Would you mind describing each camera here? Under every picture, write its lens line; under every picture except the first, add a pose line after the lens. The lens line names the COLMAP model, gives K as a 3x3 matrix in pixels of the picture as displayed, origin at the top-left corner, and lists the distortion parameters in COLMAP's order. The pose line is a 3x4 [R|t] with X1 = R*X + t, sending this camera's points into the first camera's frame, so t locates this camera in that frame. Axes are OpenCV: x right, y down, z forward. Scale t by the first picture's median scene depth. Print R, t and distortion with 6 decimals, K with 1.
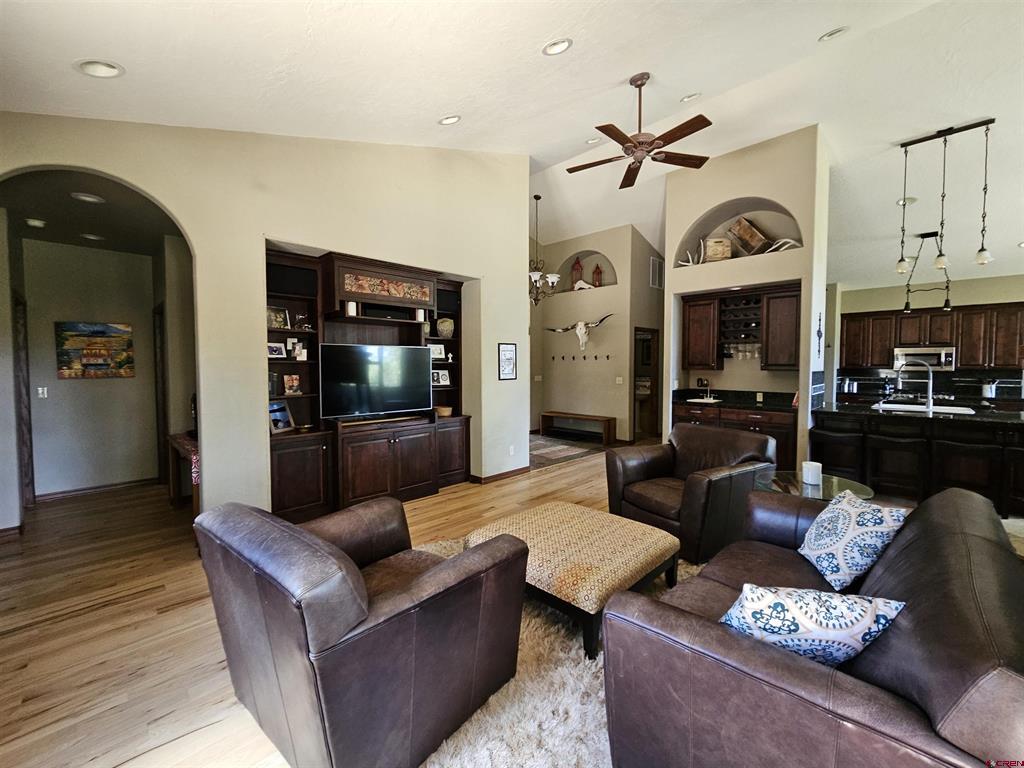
lens RADIAL K [[420.6, 0, 504.2], [0, 420.6, 382.7], [0, 0, 1]] dist [-0.001810, -0.000281]
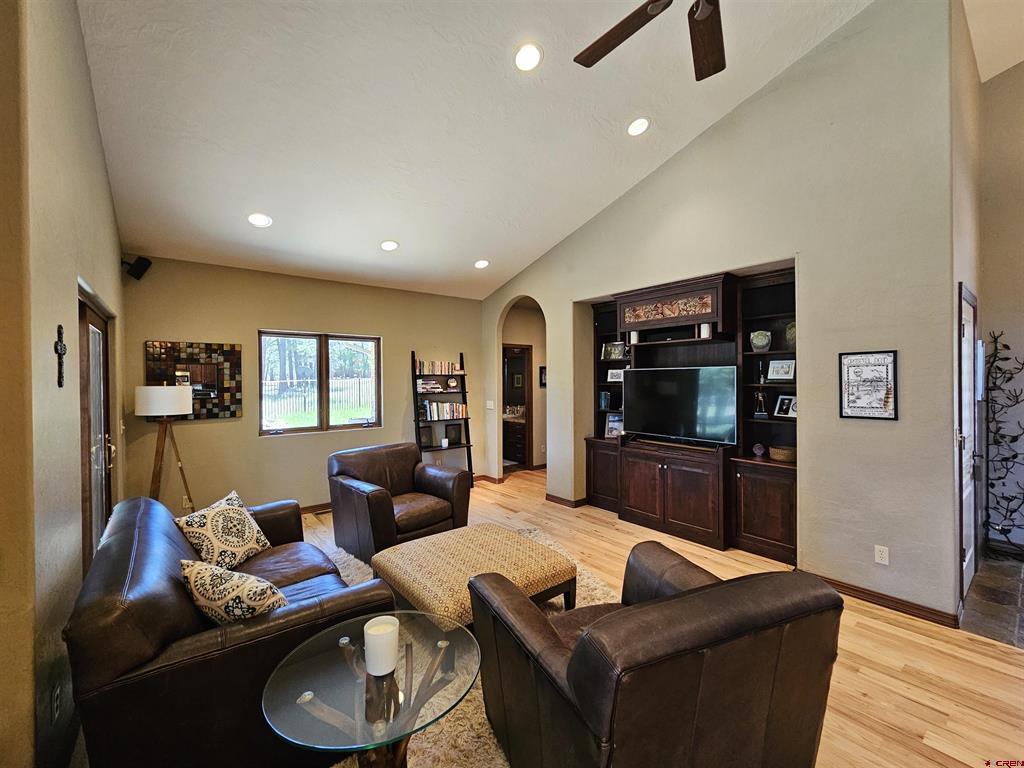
lens RADIAL K [[420.6, 0, 510.4], [0, 420.6, 381.9], [0, 0, 1]] dist [-0.001810, -0.000281]
pose [[-0.105220, 0.004766, -0.994438, 0.603662], [-0.038944, 0.999202, 0.008910, -0.042047], [0.993686, 0.039665, -0.104950, 0.608234]]
